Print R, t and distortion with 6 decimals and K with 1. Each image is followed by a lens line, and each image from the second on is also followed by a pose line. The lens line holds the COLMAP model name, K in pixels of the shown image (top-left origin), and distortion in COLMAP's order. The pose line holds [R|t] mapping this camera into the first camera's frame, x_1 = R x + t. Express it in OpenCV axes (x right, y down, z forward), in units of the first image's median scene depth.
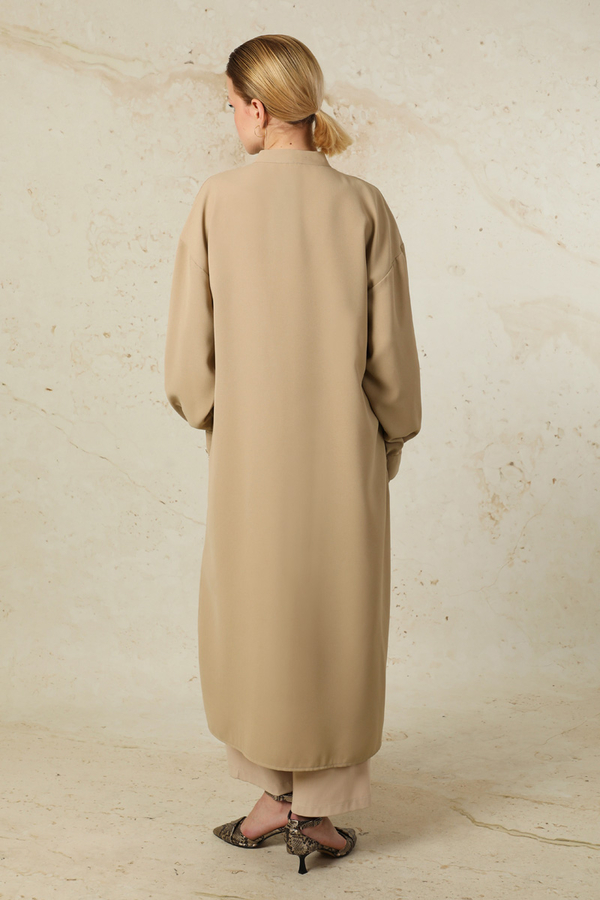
lens RADIAL K [[1459.3, 0, 324.4], [0, 1459.3, 424.9], [0, 0, 1]] dist [0.151566, 0.000000]
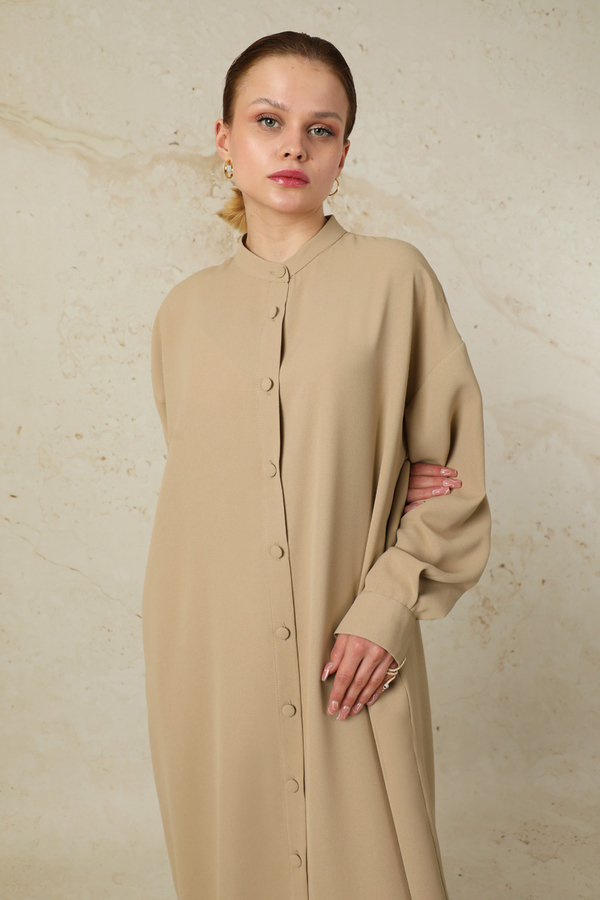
lens RADIAL K [[797.2, 0, 295.0], [0, 797.2, 391.9], [0, 0, 1]] dist [0.000866, 0.010660]
pose [[0.994649, 0.005100, 0.103184, -0.066518], [-0.002233, 0.999609, -0.027881, -0.075970], [-0.103286, 0.027501, 0.994271, 0.495506]]
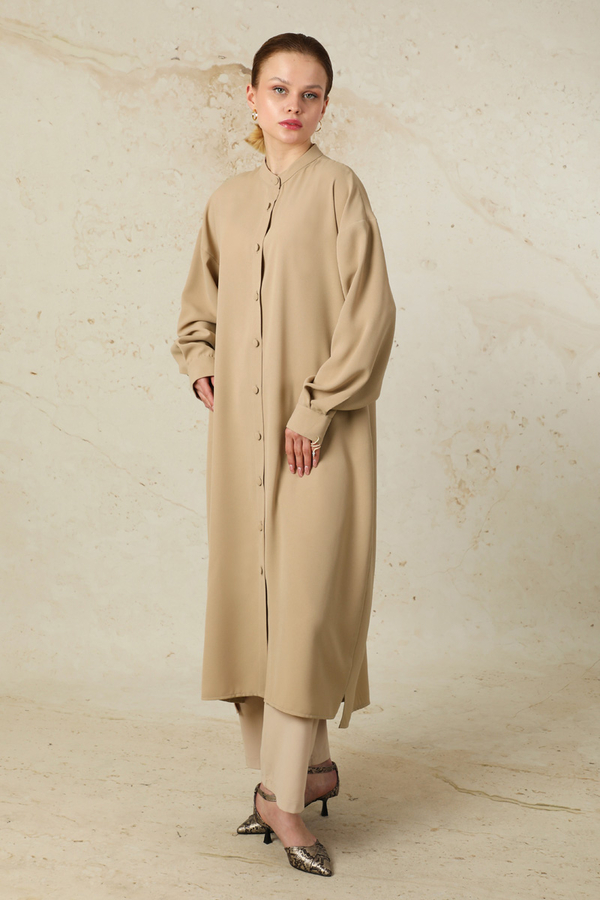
lens RADIAL K [[1429.5, 0, 301.8], [0, 1429.5, 425.6], [0, 0, 1]] dist [0.142607, 0.000000]
pose [[0.998842, 0.012770, 0.046384, -0.046462], [-0.013007, 0.999904, 0.004811, 0.005286], [-0.046318, -0.005408, 0.998912, -0.016482]]
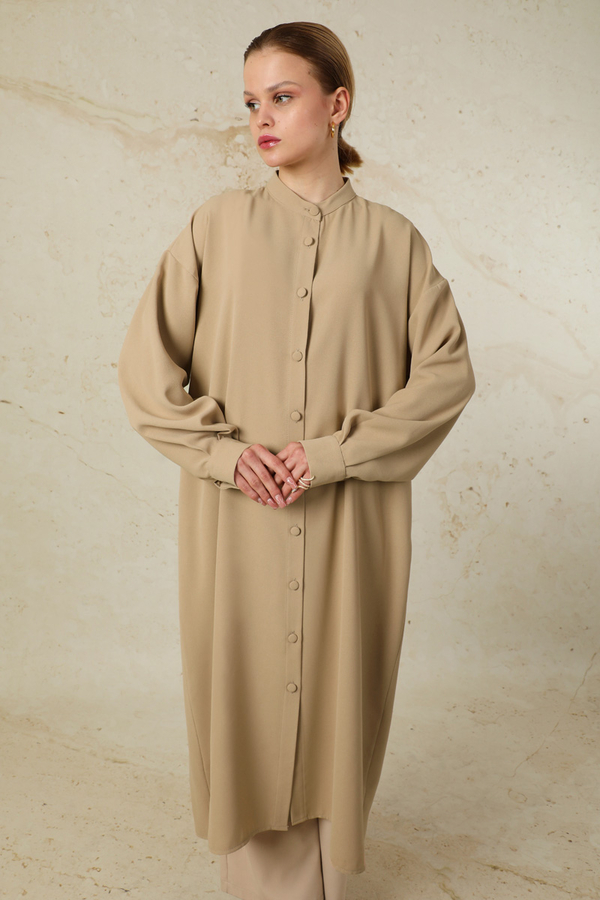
lens RADIAL K [[822.4, 0, 293.7], [0, 822.4, 416.2], [0, 0, 1]] dist [0.020257, 0.000000]
pose [[0.999498, 0.028514, 0.013836, -0.020068], [-0.028957, 0.999036, 0.032982, -0.047755], [-0.012882, -0.033367, 0.999360, 0.375924]]
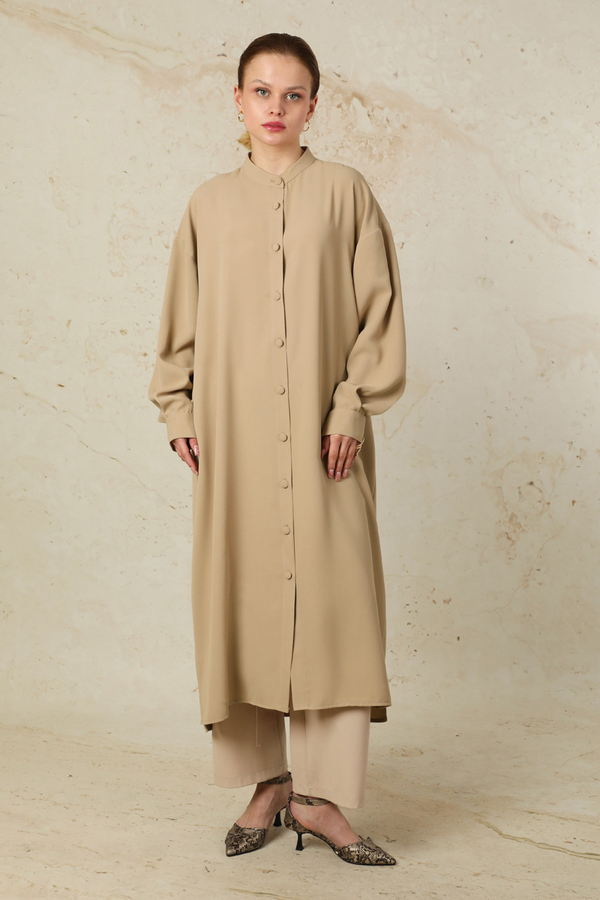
lens RADIAL K [[1569.7, 0, 309.5], [0, 1569.7, 461.3], [0, 0, 1]] dist [0.169074, 0.000000]
pose [[0.998504, 0.043488, 0.033159, -0.056732], [-0.043539, 0.999051, 0.000828, 0.017879], [-0.033091, -0.002270, 0.999450, -0.047115]]
